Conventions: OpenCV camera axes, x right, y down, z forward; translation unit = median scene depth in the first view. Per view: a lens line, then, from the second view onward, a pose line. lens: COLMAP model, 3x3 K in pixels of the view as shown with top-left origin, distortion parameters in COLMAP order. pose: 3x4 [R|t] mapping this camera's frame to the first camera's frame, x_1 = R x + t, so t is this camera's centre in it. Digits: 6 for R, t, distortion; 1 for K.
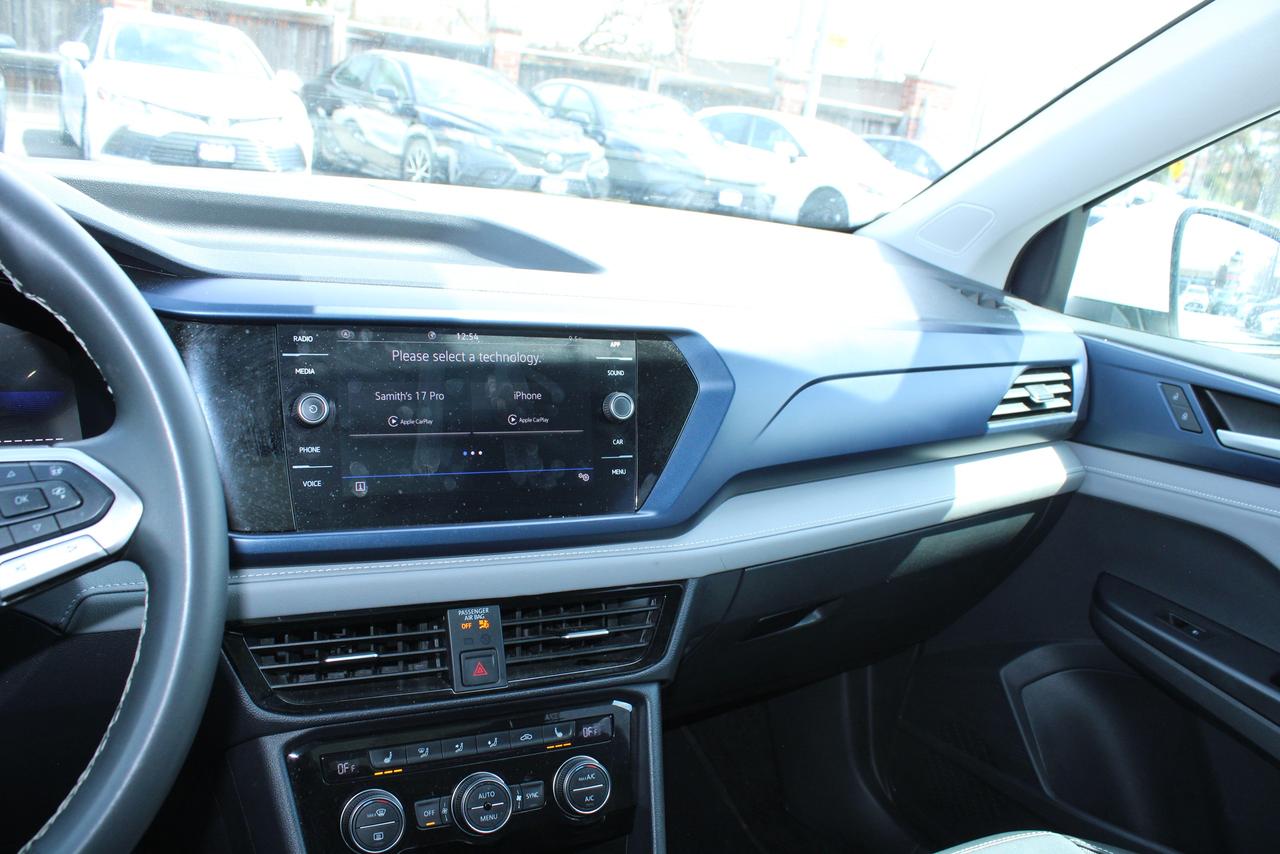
lens RADIAL K [[1088.3, 0, 640.0], [0, 1088.3, 427.0], [0, 0, 1]] dist [-0.174328, 0.176012]
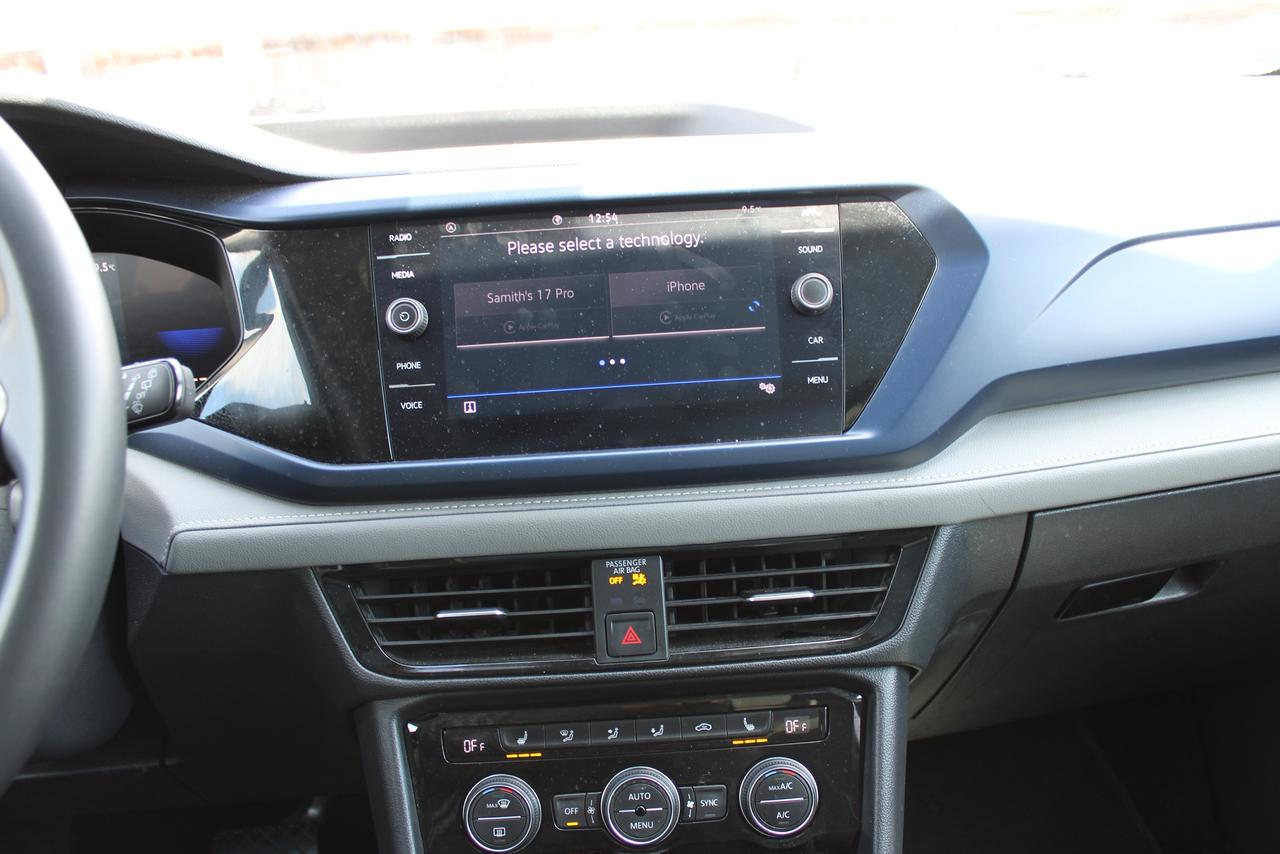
lens RADIAL K [[1088.3, 0, 640.0], [0, 1088.3, 427.0], [0, 0, 1]] dist [-0.174328, 0.176012]
pose [[0.884127, -0.041155, -0.465431, 0.207880], [0.045823, 0.998949, -0.001286, 0.066004], [0.464995, -0.020190, 0.885083, 0.273435]]
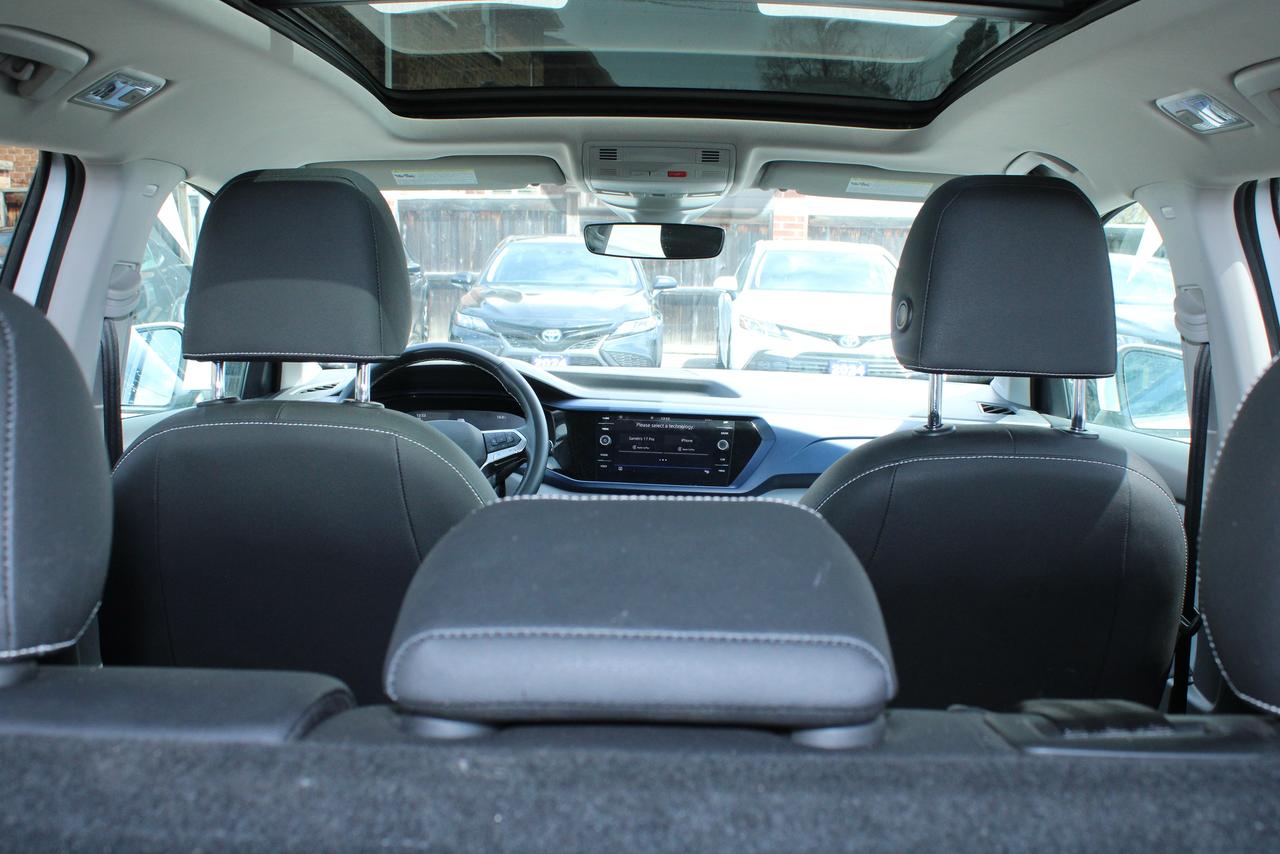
lens RADIAL K [[1367.4, 0, 640.0], [0, 1367.4, 427.0], [0, 0, 1]] dist [-0.114361, 0.008962]
pose [[0.837091, -0.044514, -0.545250, 1.506725], [-0.070379, 0.979639, -0.188027, 0.533420], [0.542518, 0.195770, 0.816914, -1.670495]]
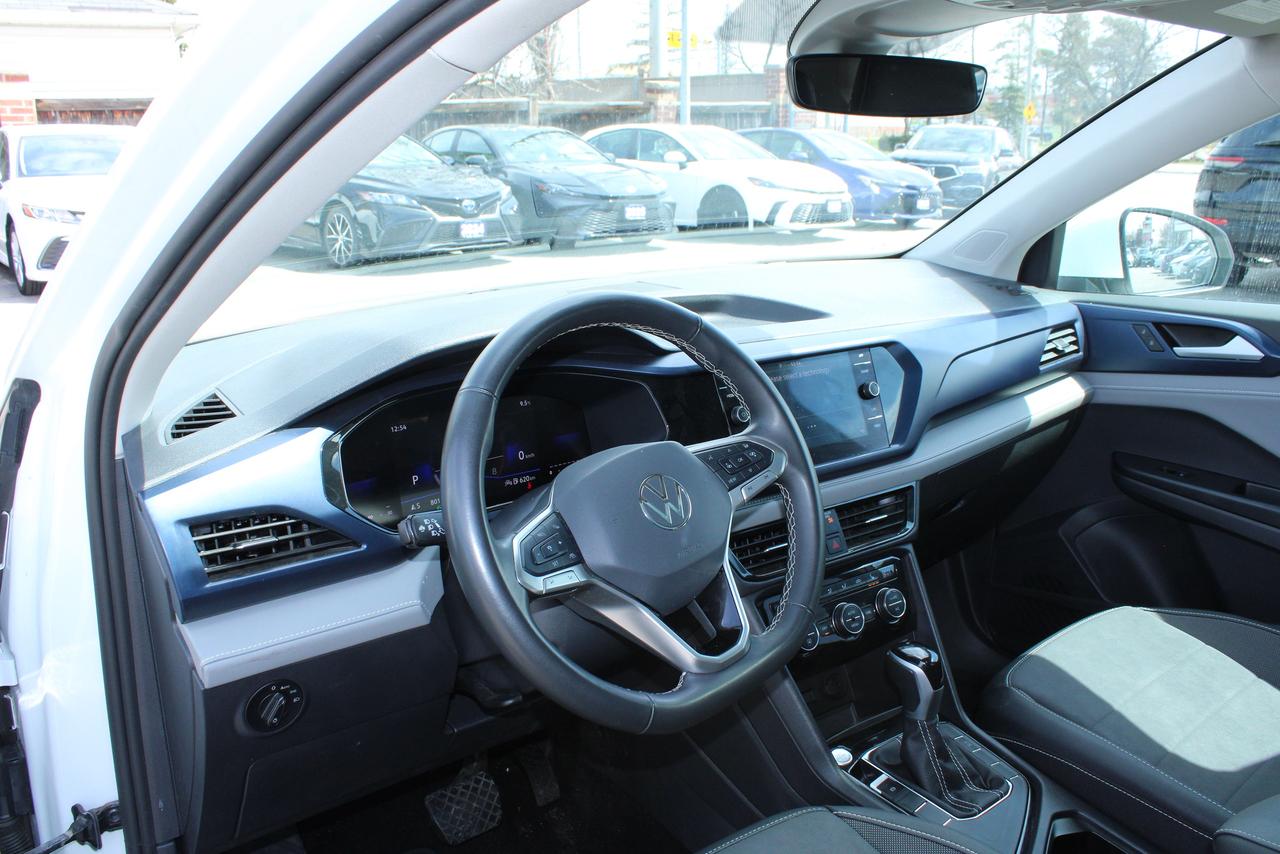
lens RADIAL K [[1088.3, 0, 640.0], [0, 1088.3, 427.0], [0, 0, 1]] dist [-0.174328, 0.176012]
pose [[0.981399, -0.174285, 0.080499, -0.520611], [0.175260, 0.984509, -0.005153, -0.015645], [-0.078354, 0.019165, 0.996741, -0.703398]]
